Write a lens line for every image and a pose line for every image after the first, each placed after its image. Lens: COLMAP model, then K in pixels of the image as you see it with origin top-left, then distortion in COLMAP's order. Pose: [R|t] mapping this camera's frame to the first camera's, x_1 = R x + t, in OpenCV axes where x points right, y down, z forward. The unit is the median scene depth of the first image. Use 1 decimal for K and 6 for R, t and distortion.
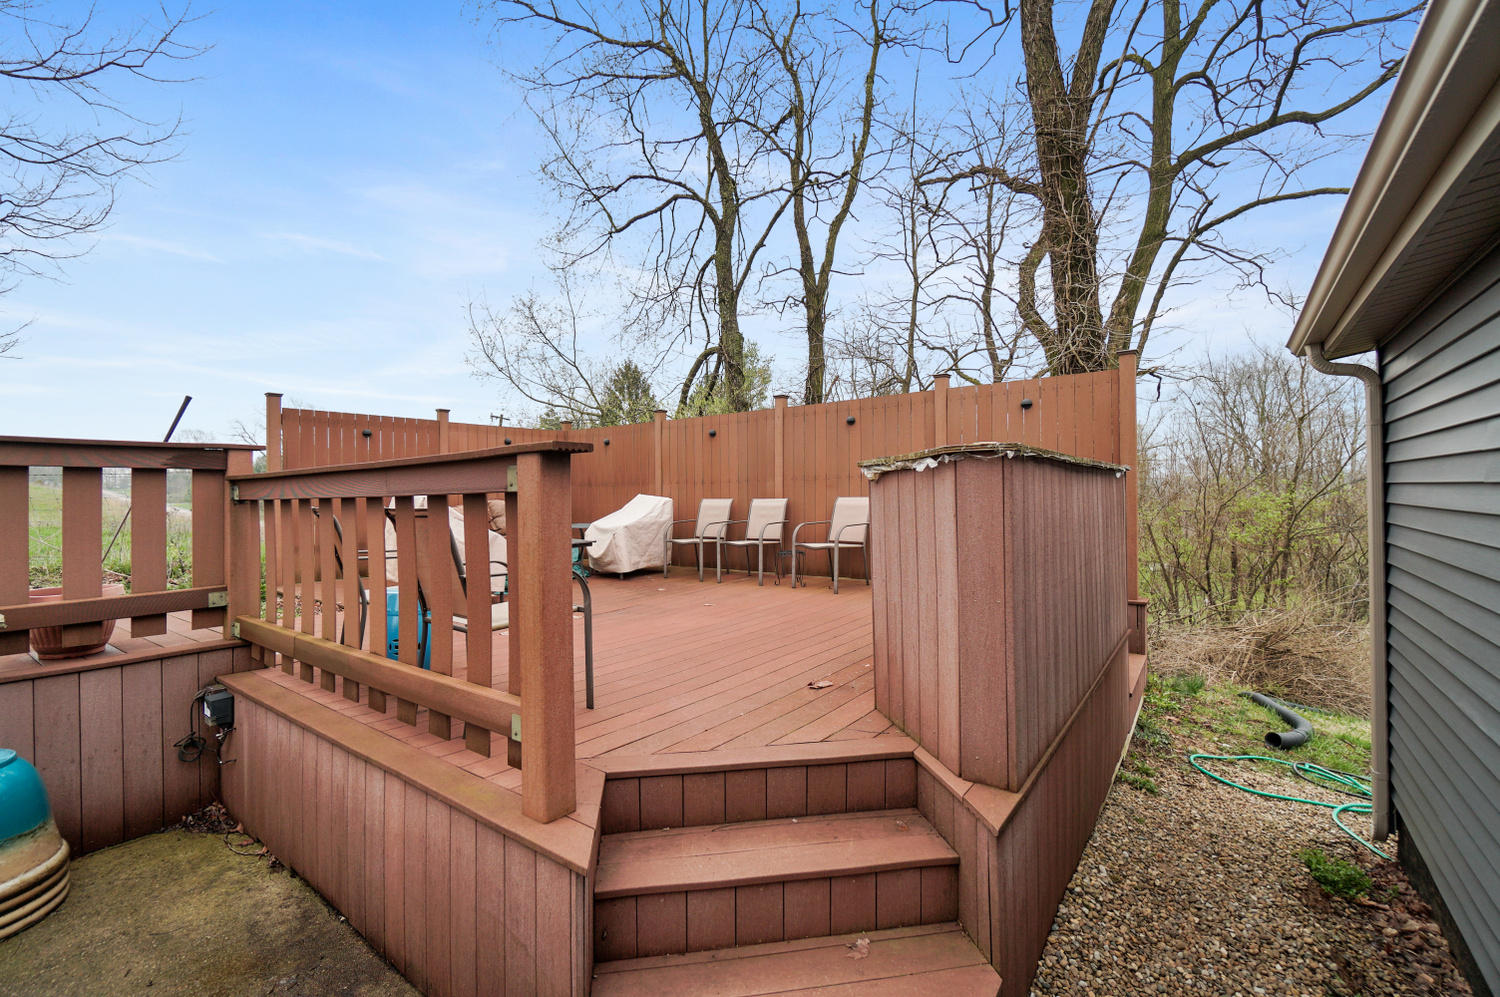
lens RADIAL K [[645.9, 0, 750.0], [0, 645.9, 498.5], [0, 0, 1]] dist [-0.000618, -0.000068]
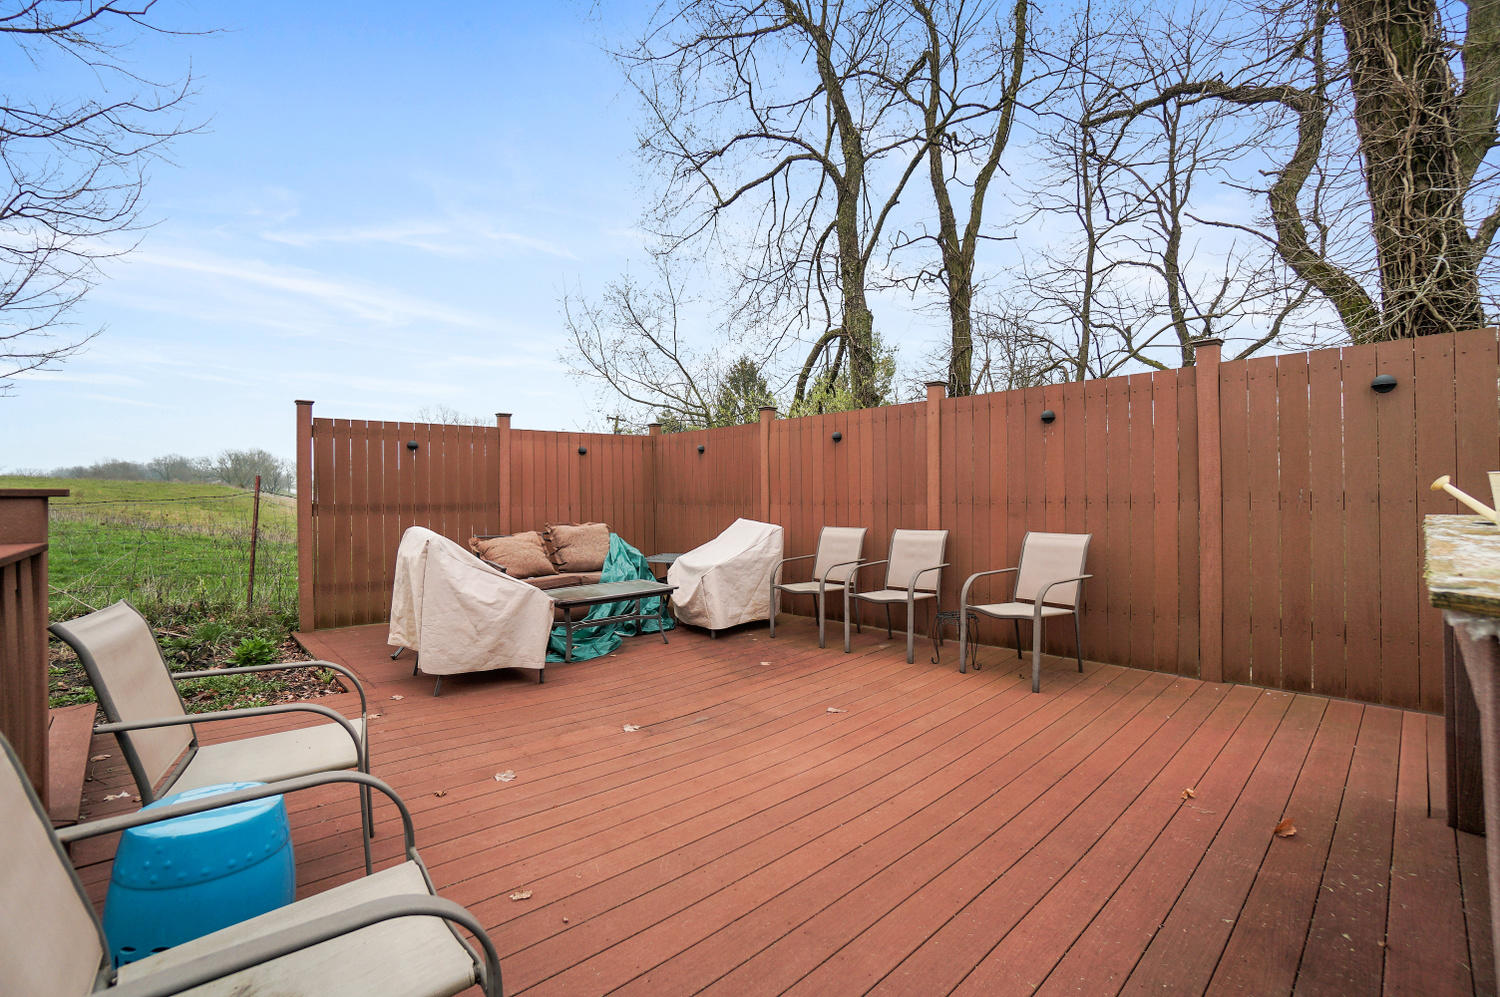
lens RADIAL K [[649.9, 0, 750.0], [0, 649.9, 498.5], [0, 0, 1]] dist [-0.063313, 0.019102]
pose [[0.983450, 0.000156, -0.181177, -0.013514], [0.000629, 0.999991, 0.004275, -0.020974], [0.181176, -0.004318, 0.983441, 0.158995]]
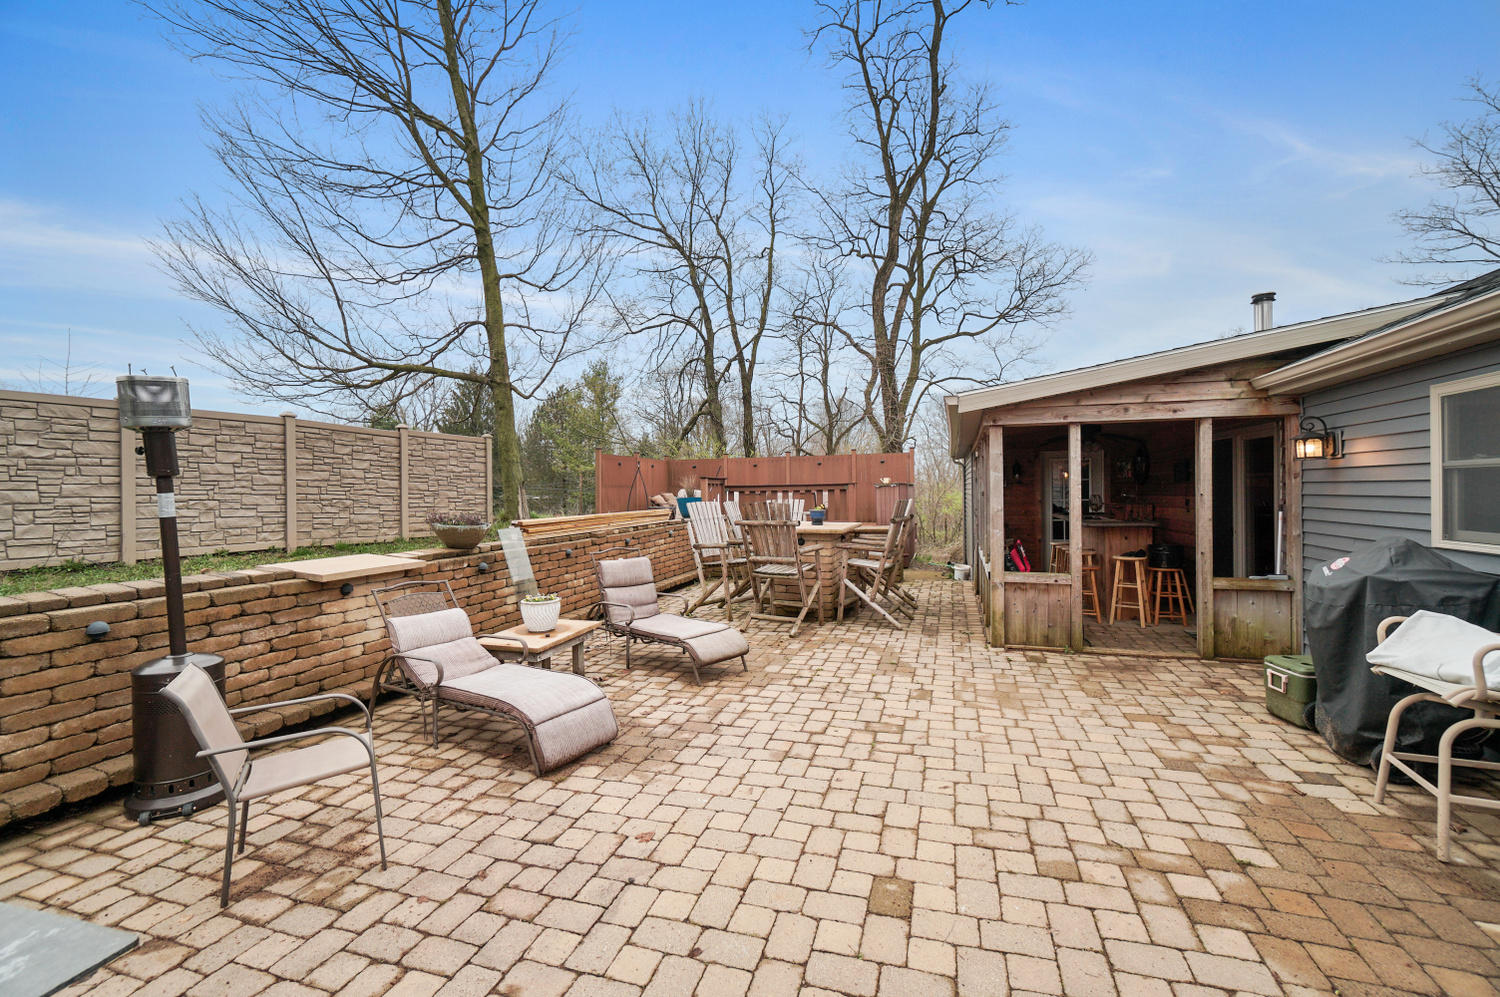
lens RADIAL K [[649.9, 0, 750.0], [0, 649.9, 498.5], [0, 0, 1]] dist [-0.063313, 0.019102]
pose [[0.941271, -0.002930, 0.337640, -0.501236], [-0.001309, 0.999923, 0.012326, -0.010129], [-0.337651, -0.012044, 0.941194, -0.690761]]
